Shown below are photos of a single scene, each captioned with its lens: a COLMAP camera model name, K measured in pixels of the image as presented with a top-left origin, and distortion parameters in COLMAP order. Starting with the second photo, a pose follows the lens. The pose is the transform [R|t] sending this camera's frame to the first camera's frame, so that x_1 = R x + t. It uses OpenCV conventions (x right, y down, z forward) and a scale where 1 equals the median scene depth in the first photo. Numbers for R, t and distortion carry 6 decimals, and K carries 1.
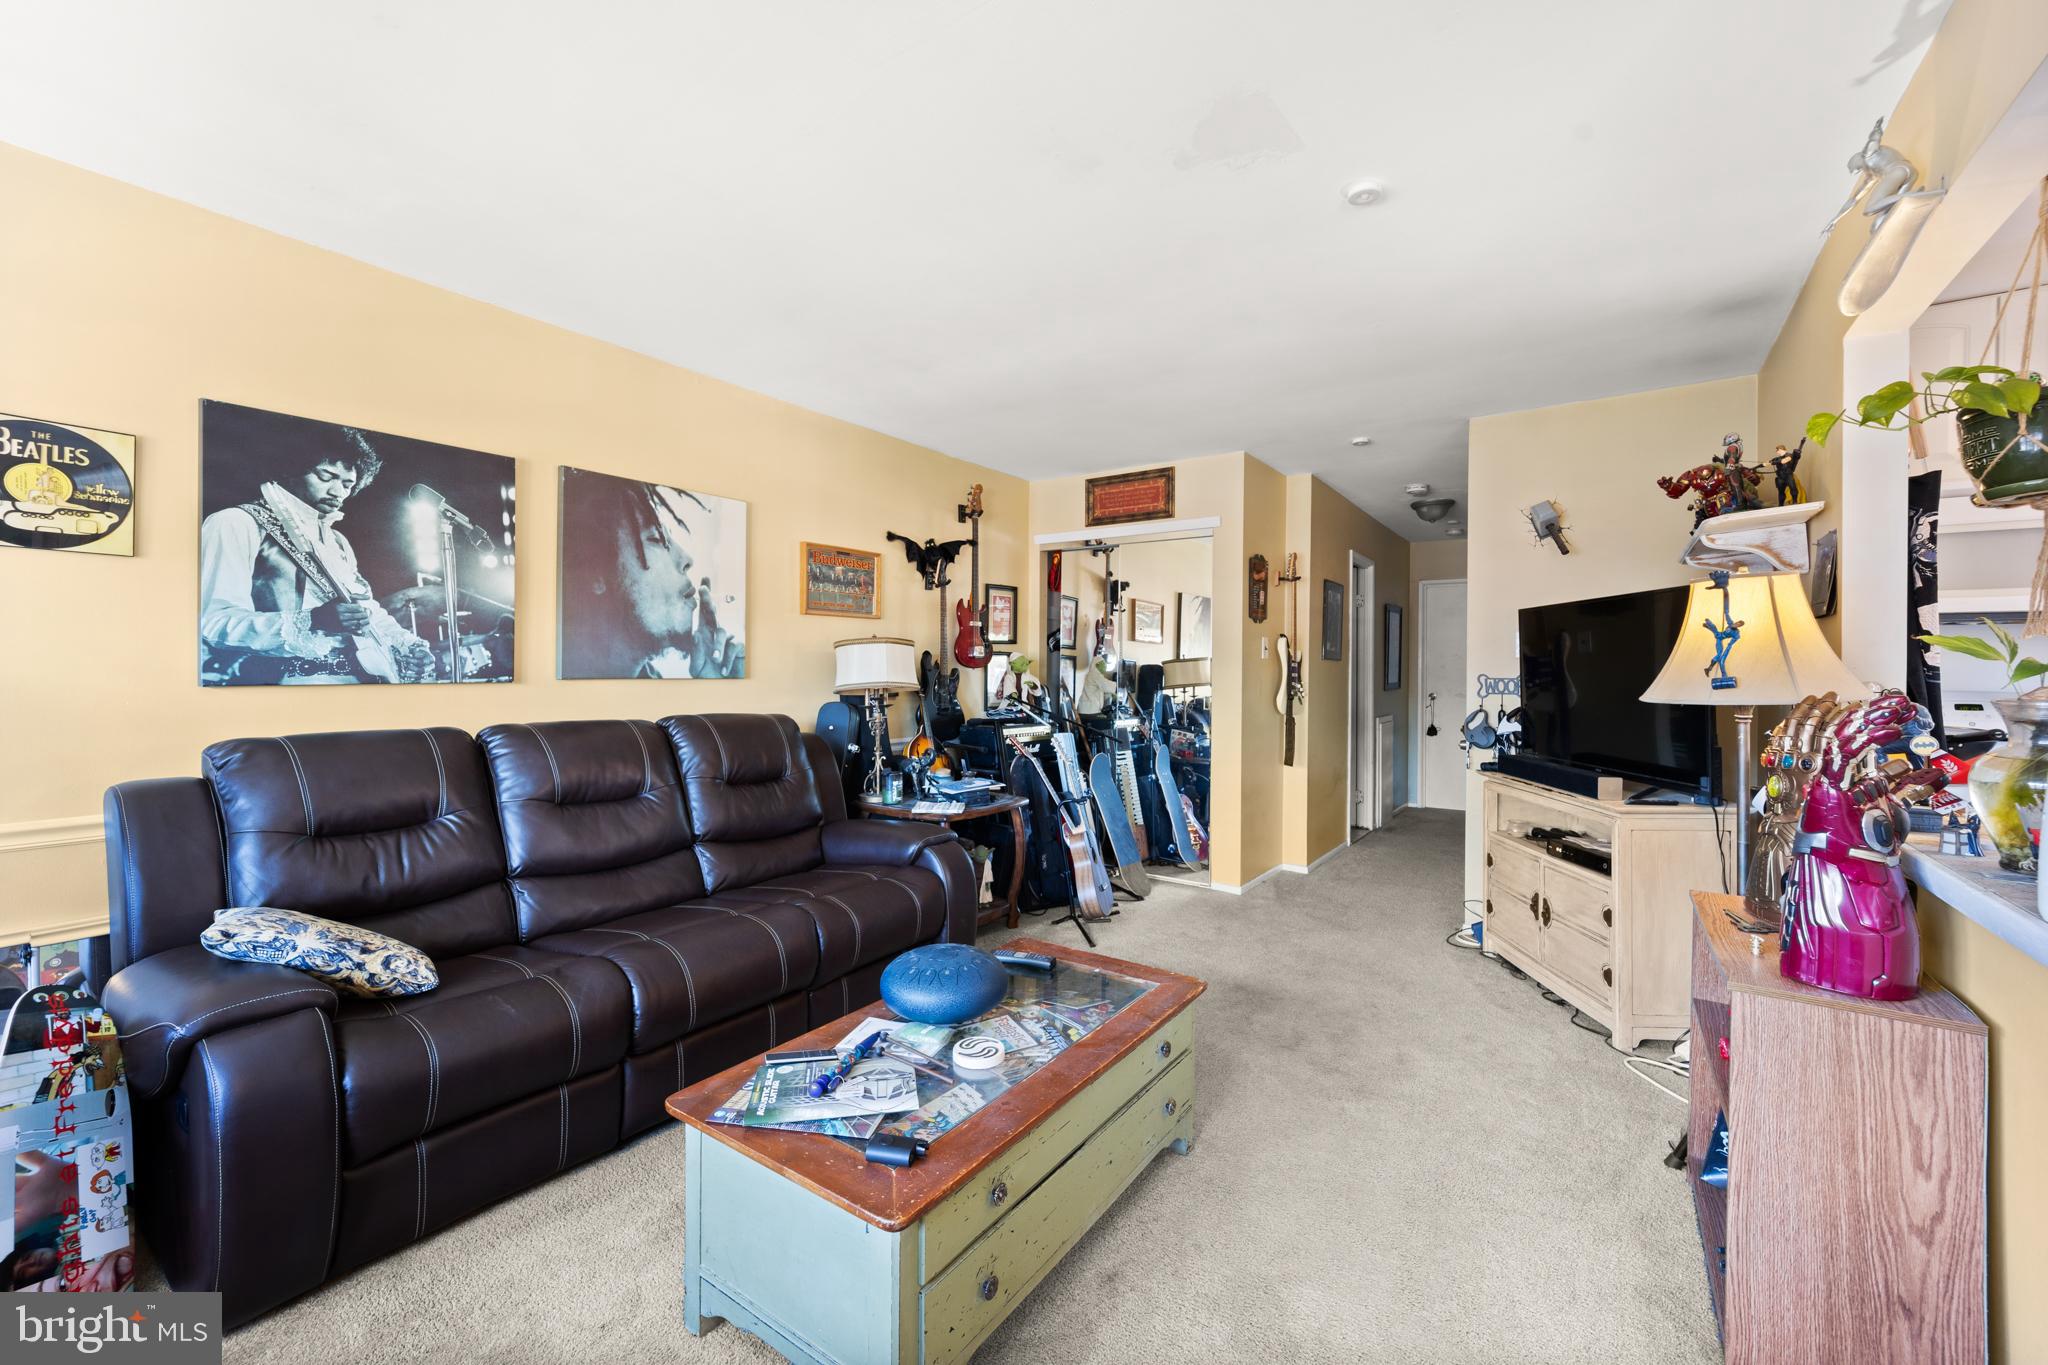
lens RADIAL K [[817.2, 0, 1029.8], [0, 817.2, 676.1], [0, 0, 1]] dist [-0.001468, -0.000365]
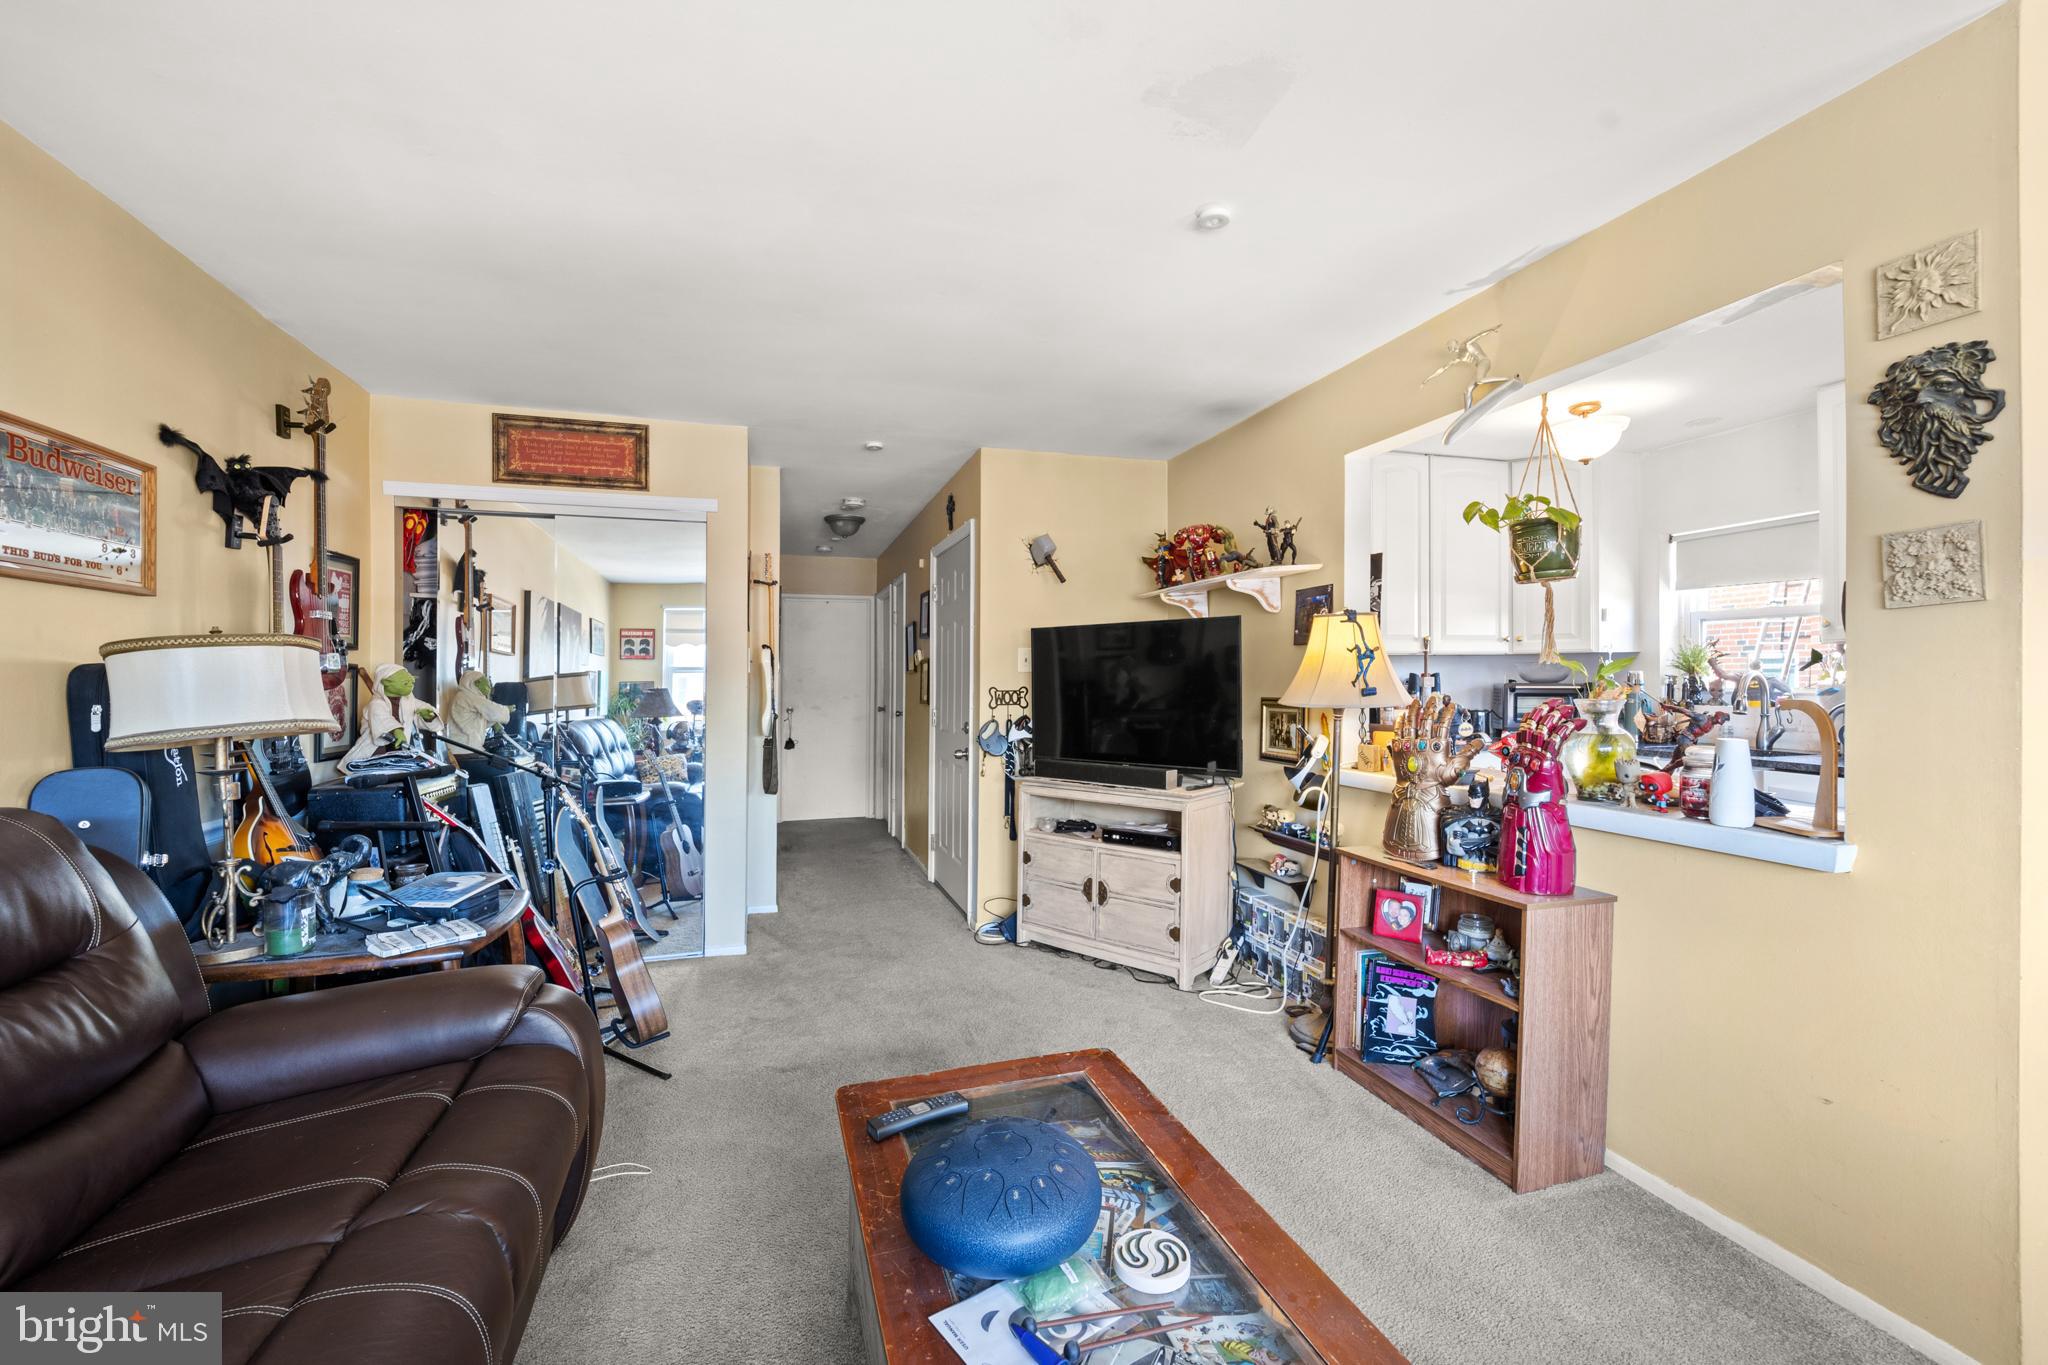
lens RADIAL K [[840.0, 0, 1024.0], [0, 840.0, 682.5], [0, 0, 1]] dist [0.003891, -0.000026]
pose [[0.611021, -0.010749, 0.791541, -0.360349], [0.017044, 0.999855, 0.000420, -0.010102], [-0.791431, 0.013235, 0.611115, 0.349405]]
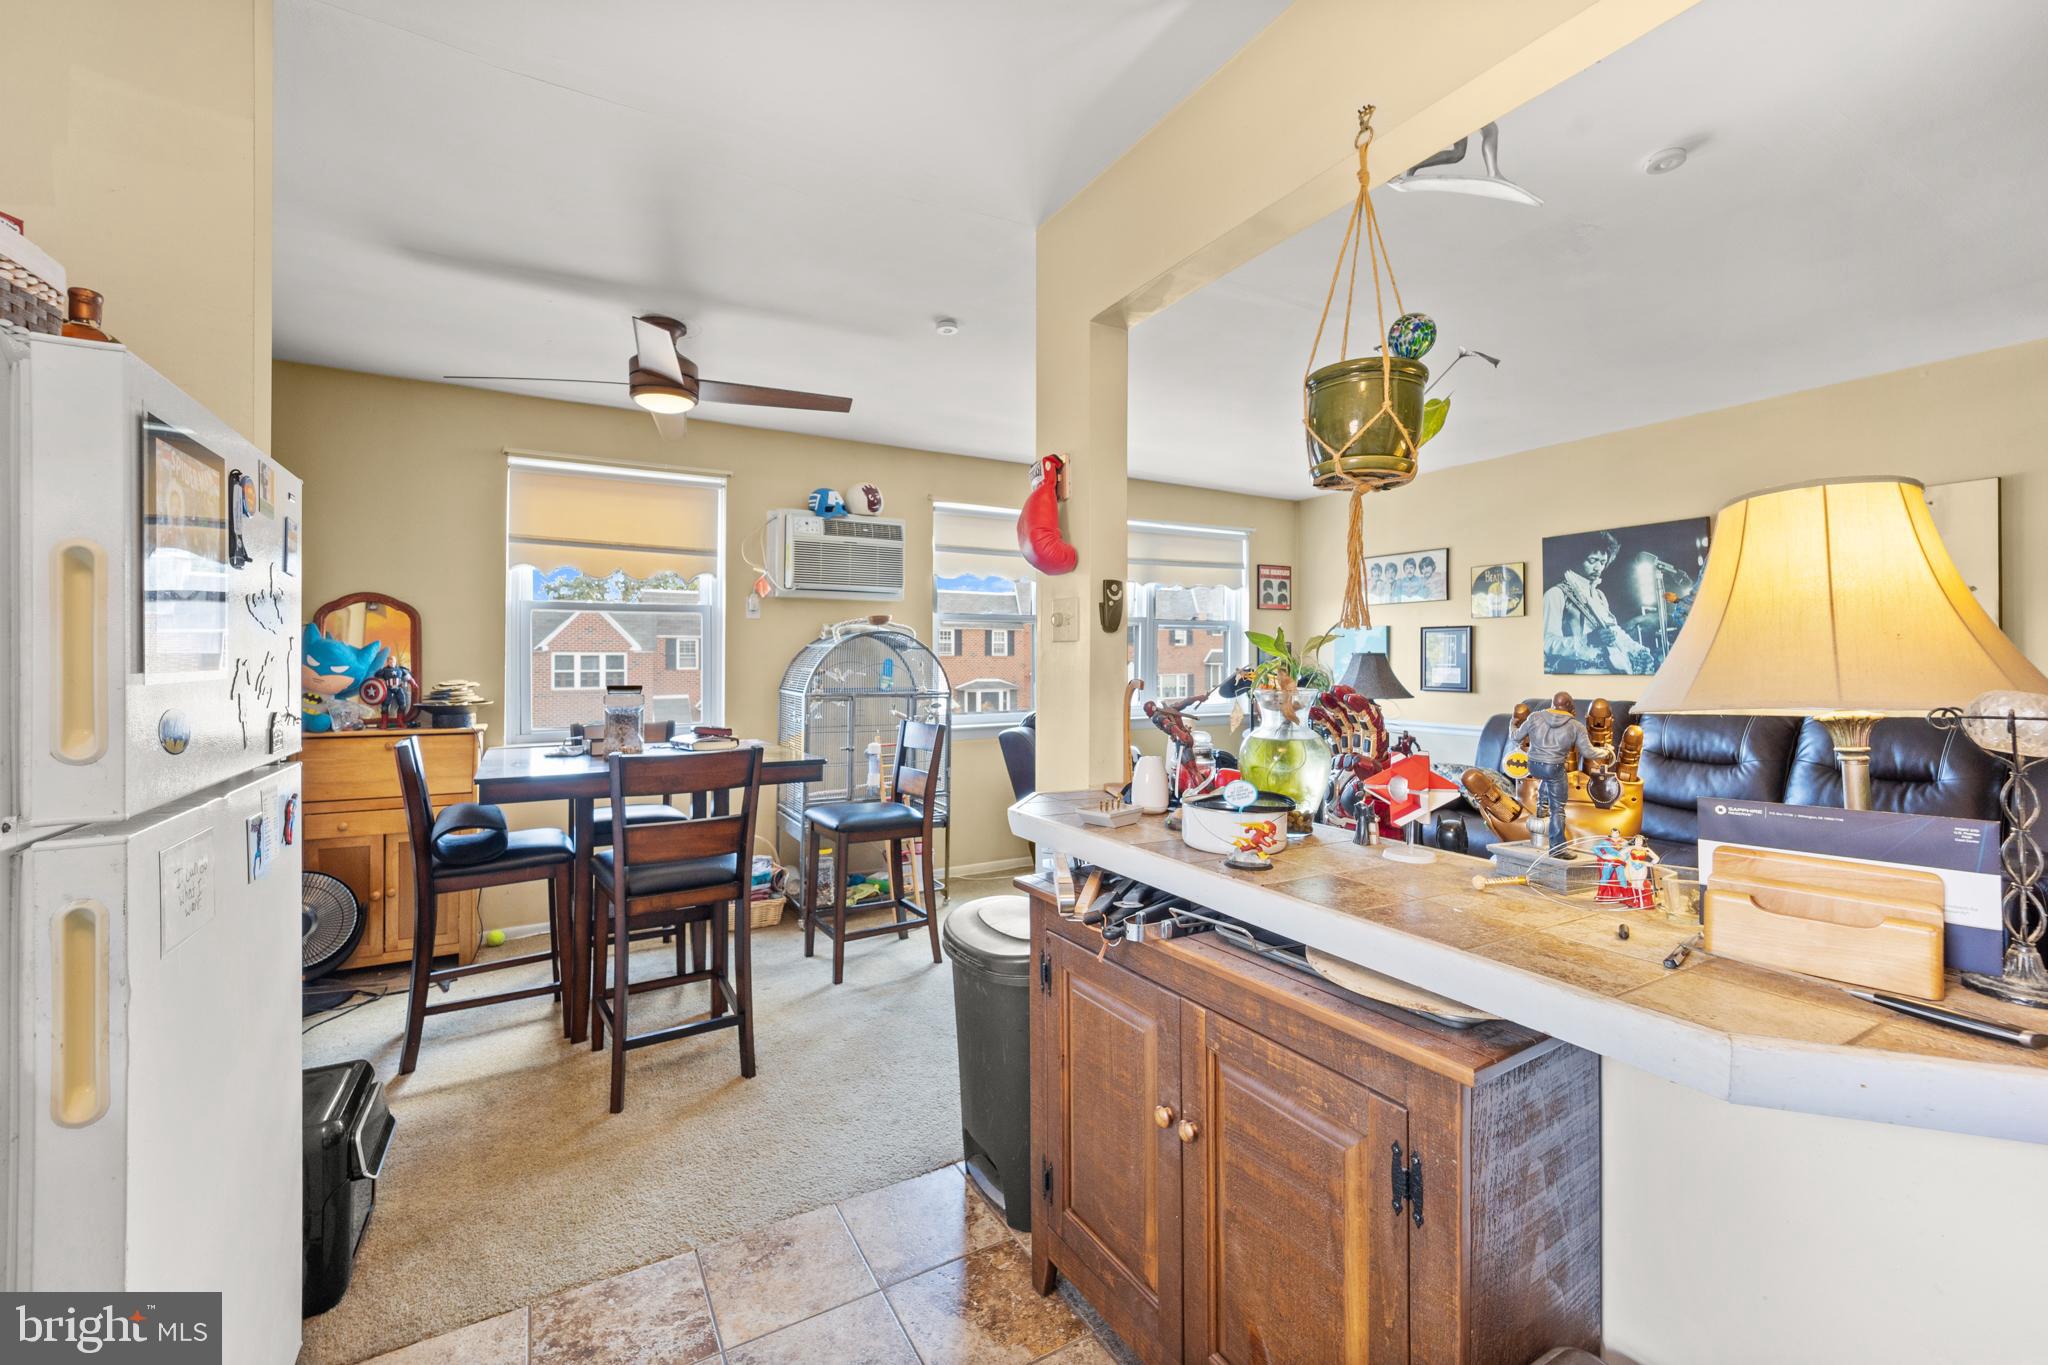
lens RADIAL K [[836.0, 0, 1020.2], [0, 836.0, 638.3], [0, 0, 1]] dist [0.000596, -0.000013]
pose [[-0.427610, -0.030657, -0.903443, 1.004806], [-0.008140, 0.999515, -0.030065, -0.002289], [0.903927, -0.005502, -0.427652, 0.462096]]
